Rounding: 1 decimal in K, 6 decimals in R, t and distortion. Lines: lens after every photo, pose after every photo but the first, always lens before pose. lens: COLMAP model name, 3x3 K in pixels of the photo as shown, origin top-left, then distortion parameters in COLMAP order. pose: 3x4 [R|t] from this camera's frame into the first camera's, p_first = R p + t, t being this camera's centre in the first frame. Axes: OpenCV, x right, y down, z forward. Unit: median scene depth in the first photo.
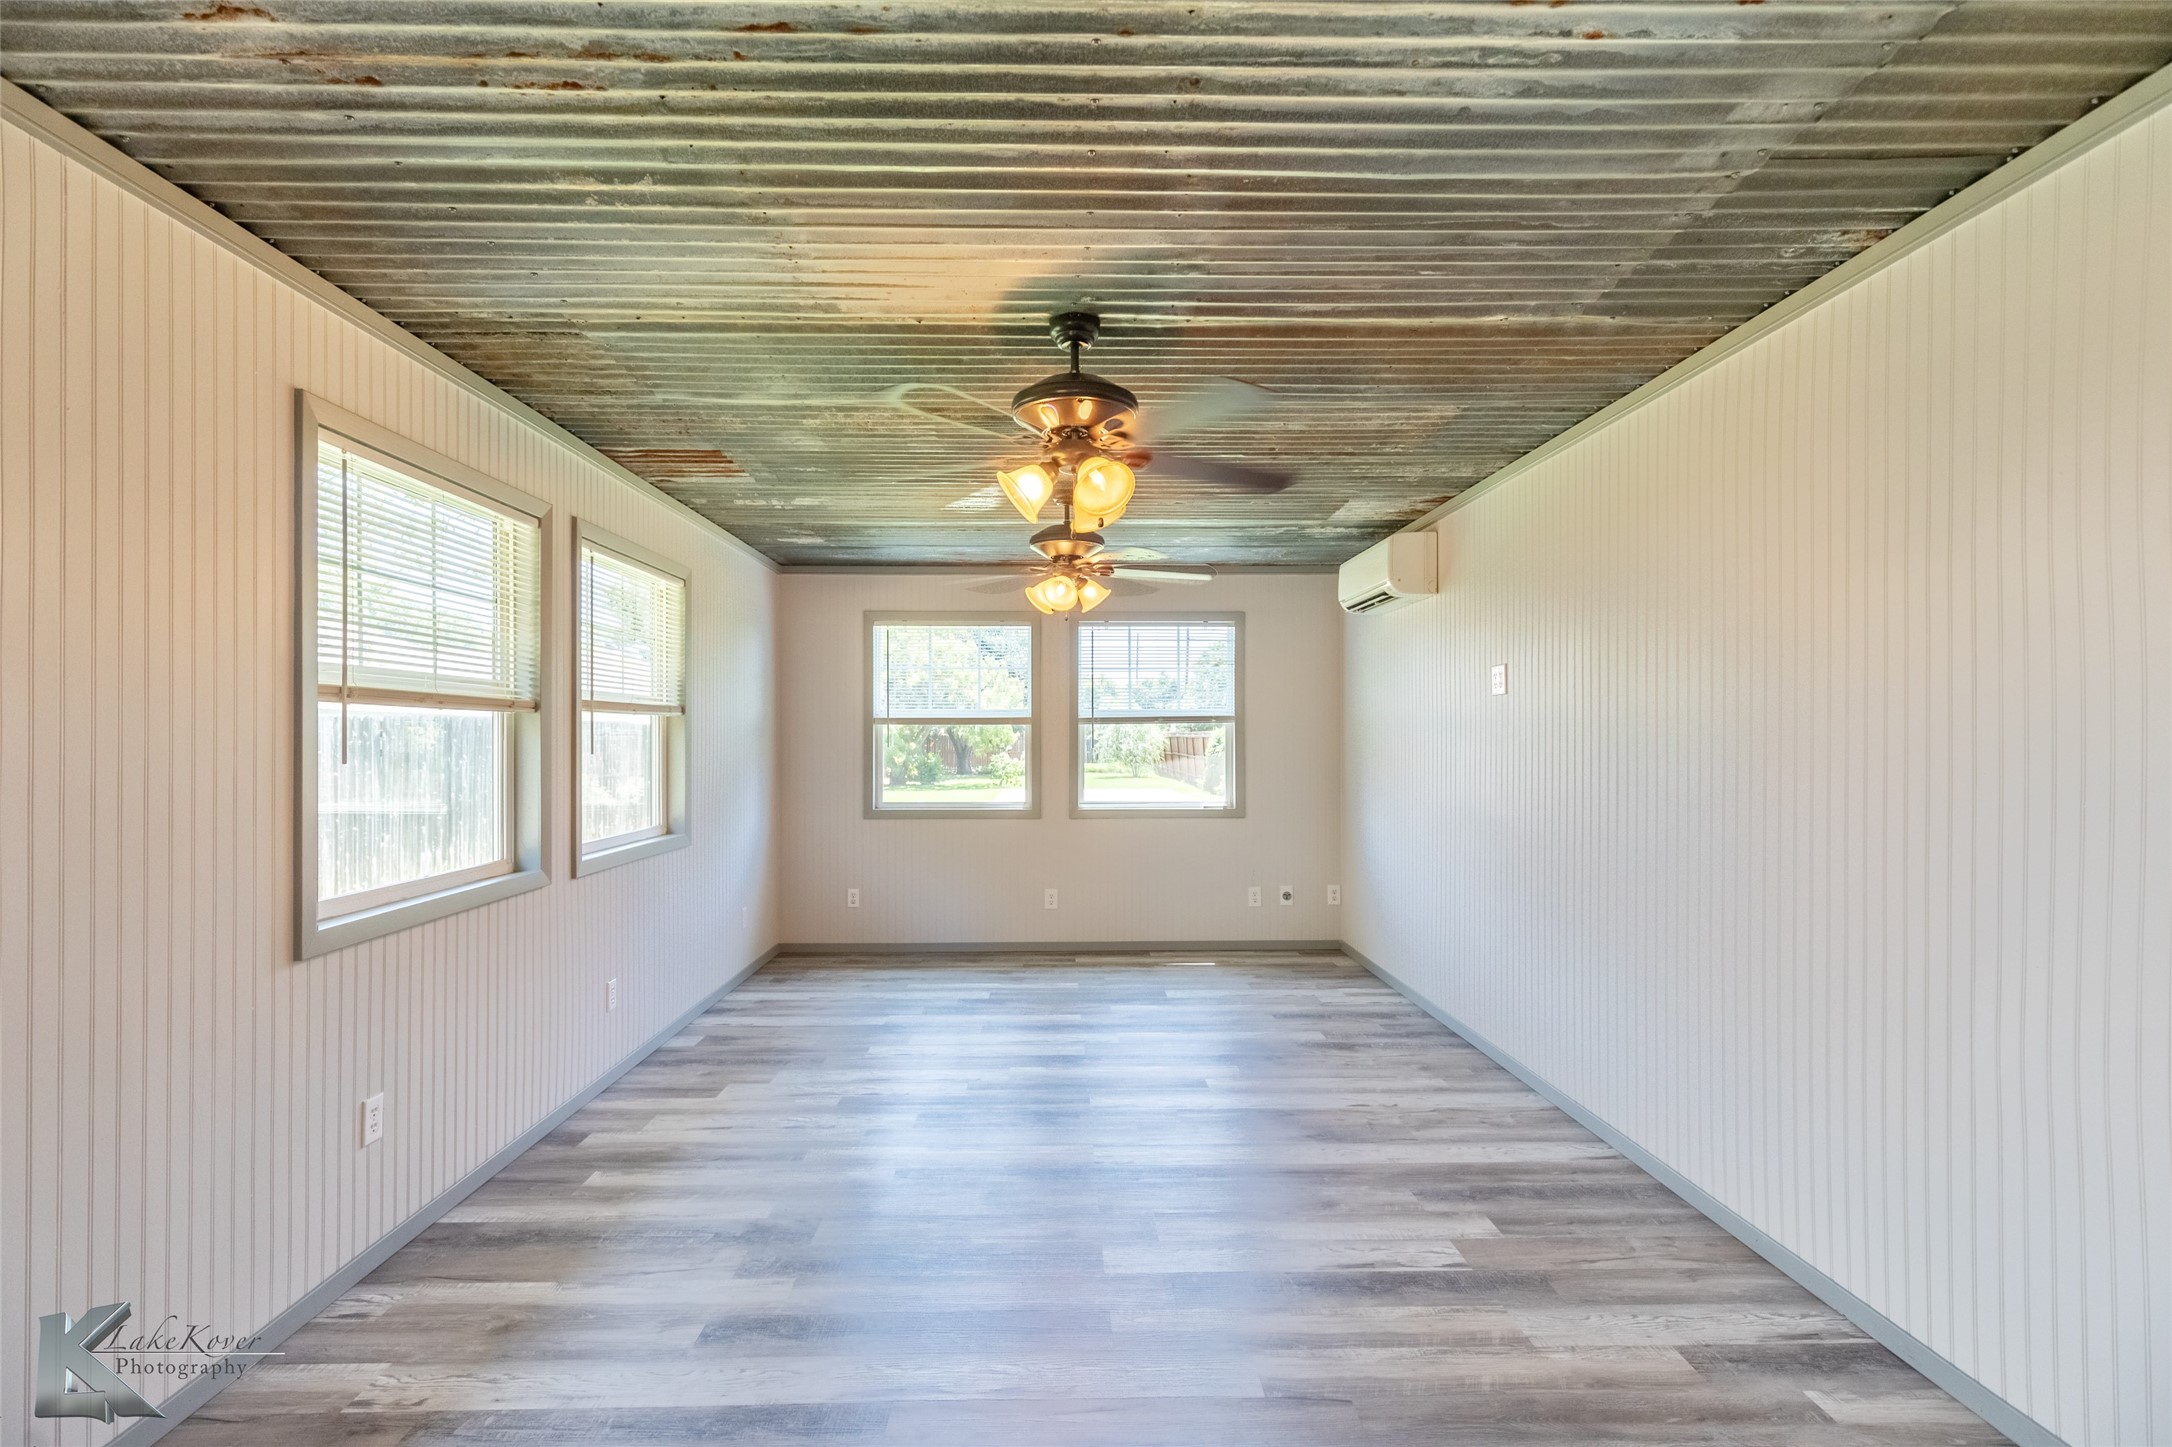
lens RADIAL K [[1034.5, 0, 1068.2], [0, 1034.5, 732.3], [0, 0, 1]] dist [0.009877, 0.000380]
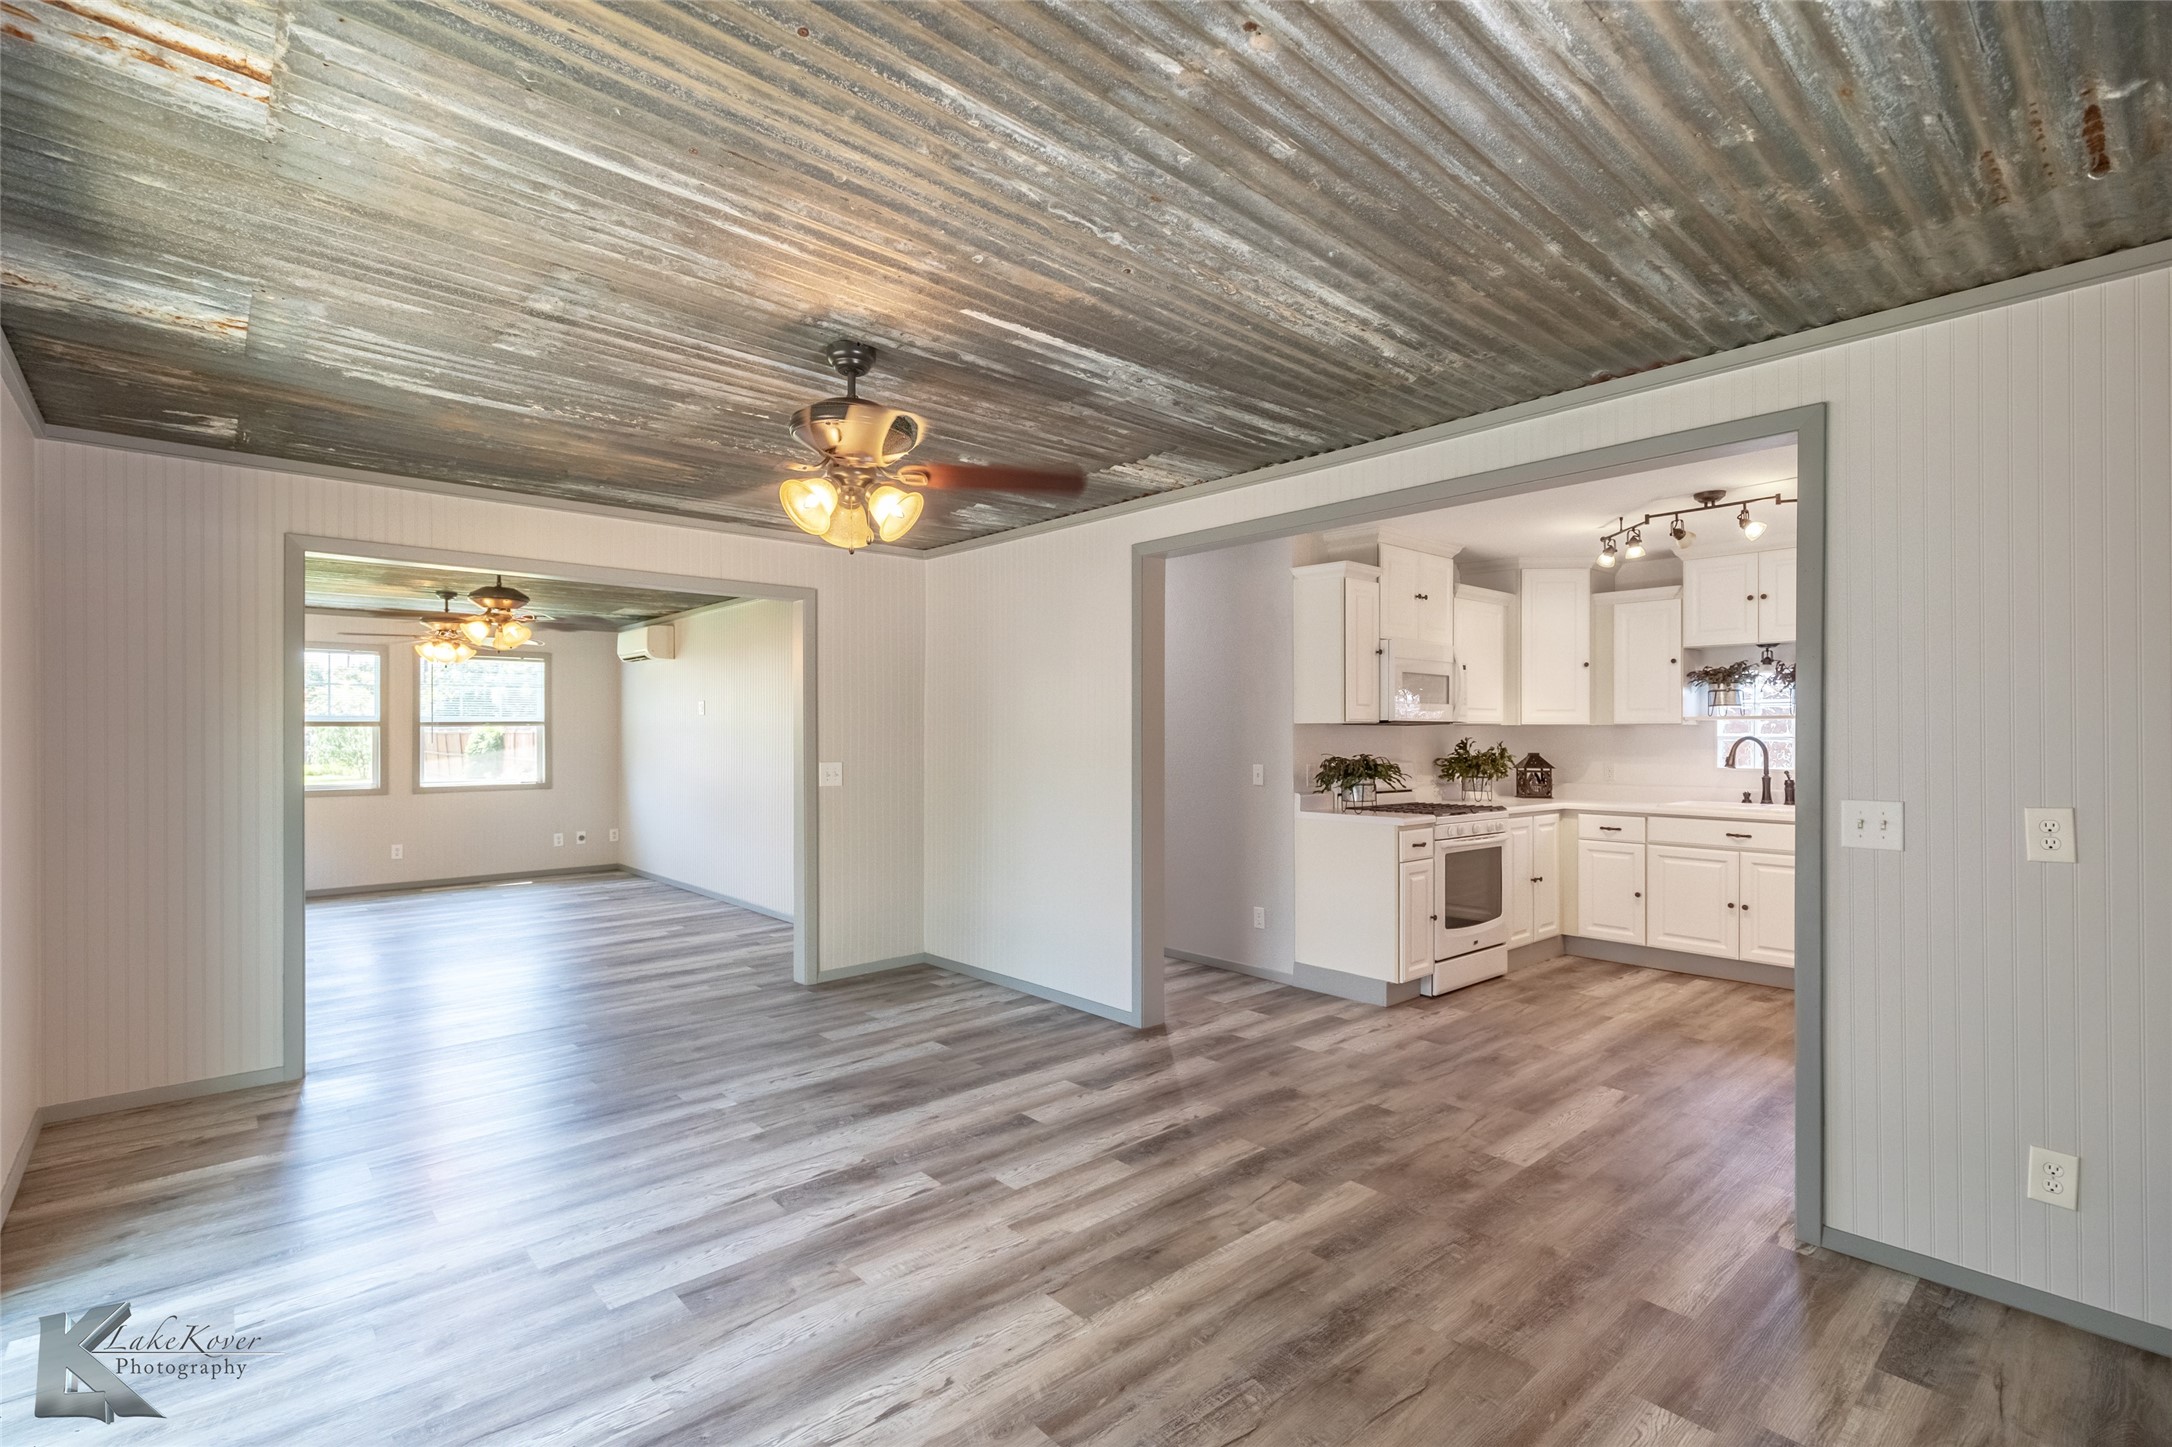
lens RADIAL K [[1034.5, 0, 1084.5], [0, 1034.5, 732.8], [0, 0, 1]] dist [0.009877, 0.000380]
pose [[0.774107, -0.002413, 0.633050, -0.325742], [-0.000411, 0.999991, 0.004314, -0.009678], [-0.633055, -0.003600, 0.774099, -1.168818]]
